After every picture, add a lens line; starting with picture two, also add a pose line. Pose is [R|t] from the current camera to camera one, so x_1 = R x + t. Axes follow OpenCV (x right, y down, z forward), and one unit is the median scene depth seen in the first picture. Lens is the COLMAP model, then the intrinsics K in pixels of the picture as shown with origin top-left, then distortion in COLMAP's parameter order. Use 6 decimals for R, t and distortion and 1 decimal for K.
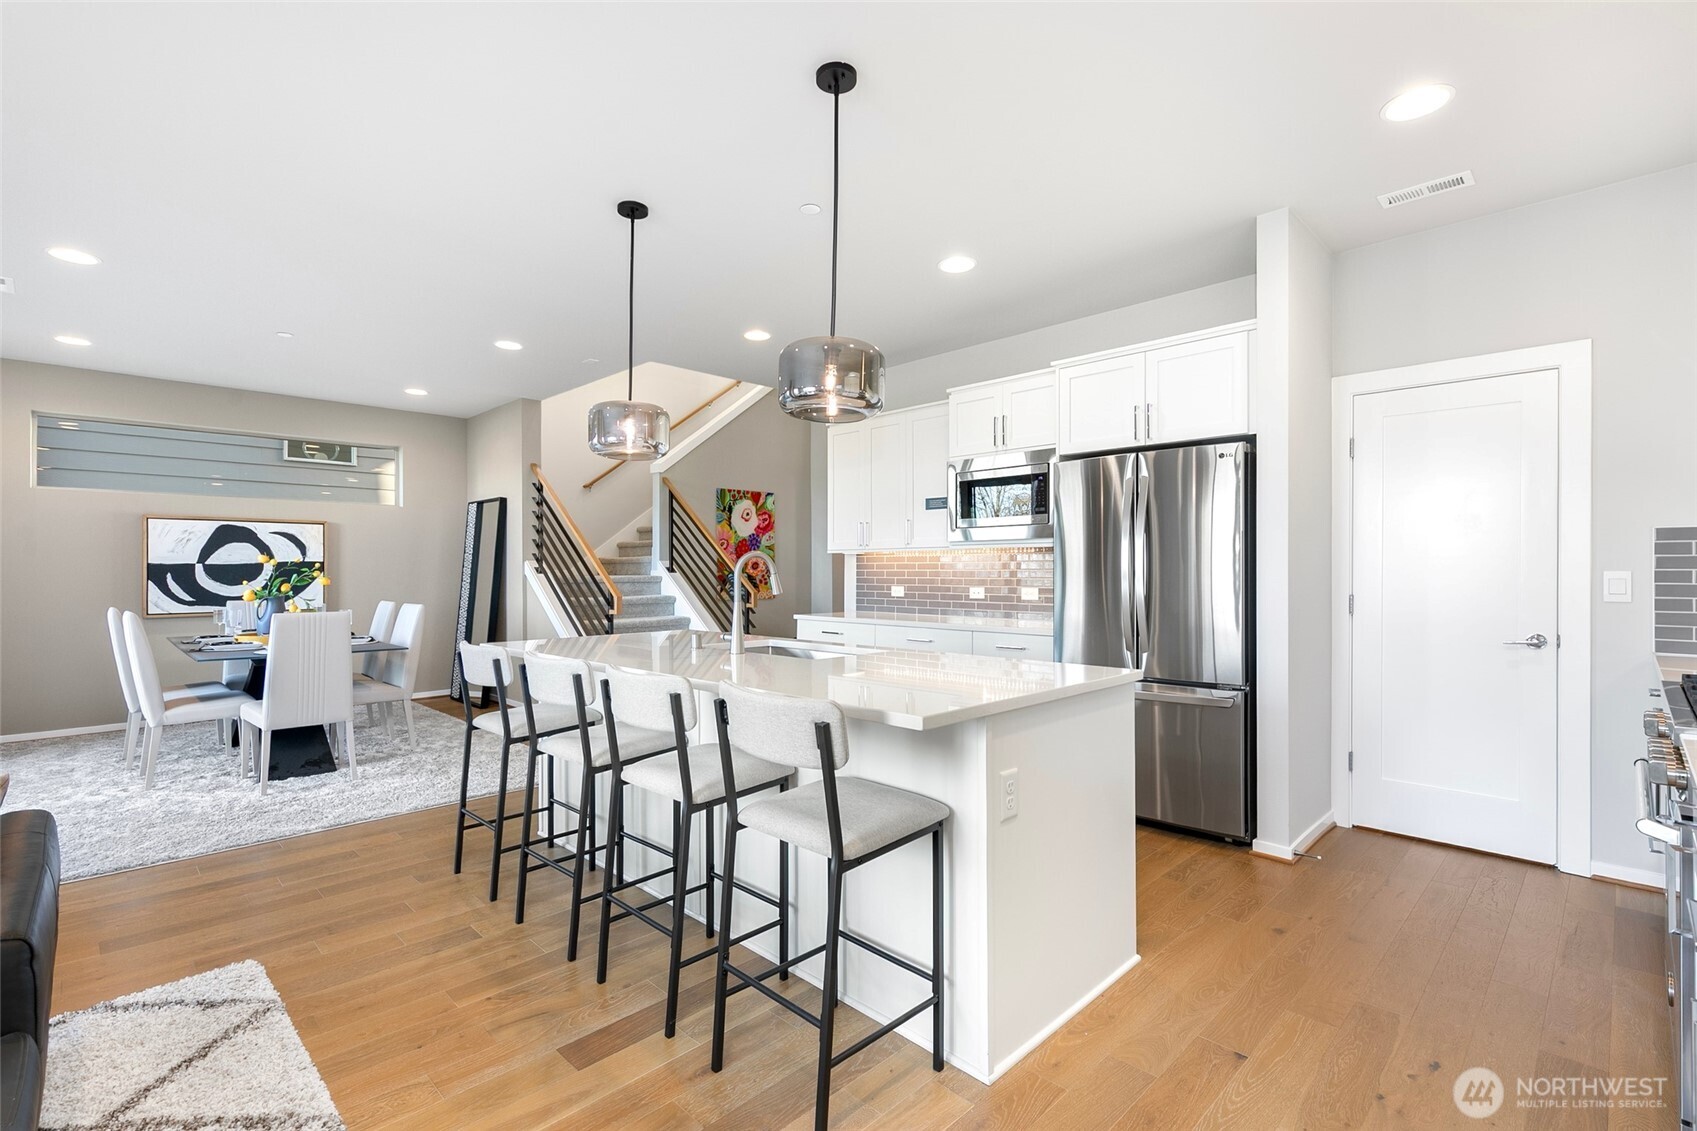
lens RADIAL K [[768.9, 0, 846.4], [0, 768.9, 567.1], [0, 0, 1]] dist [0.001267, 0.000137]
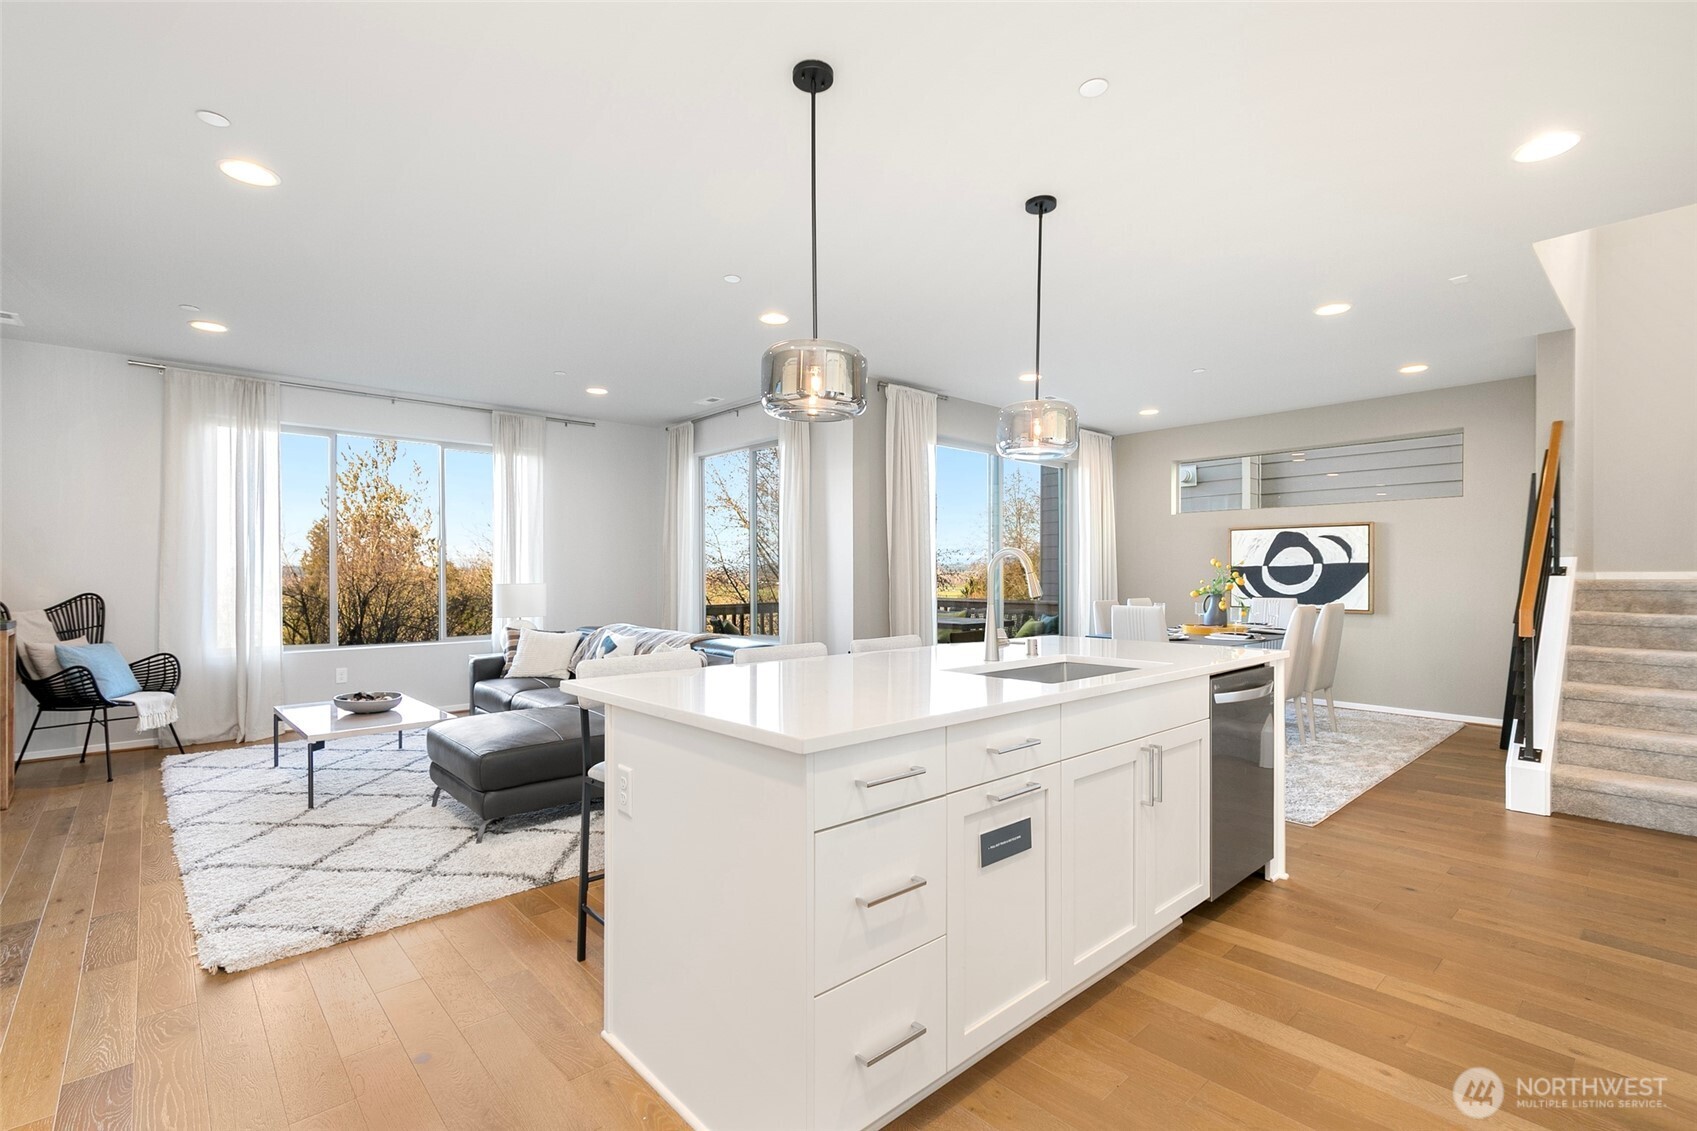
lens RADIAL K [[768.9, 0, 843.4], [0, 768.9, 578.2], [0, 0, 1]] dist [0.001267, 0.000137]
pose [[-0.047034, 0.008851, -0.998854, 0.354787], [0.003173, 0.999957, 0.008711, 0.001878], [0.998888, -0.002759, -0.047060, 0.392097]]
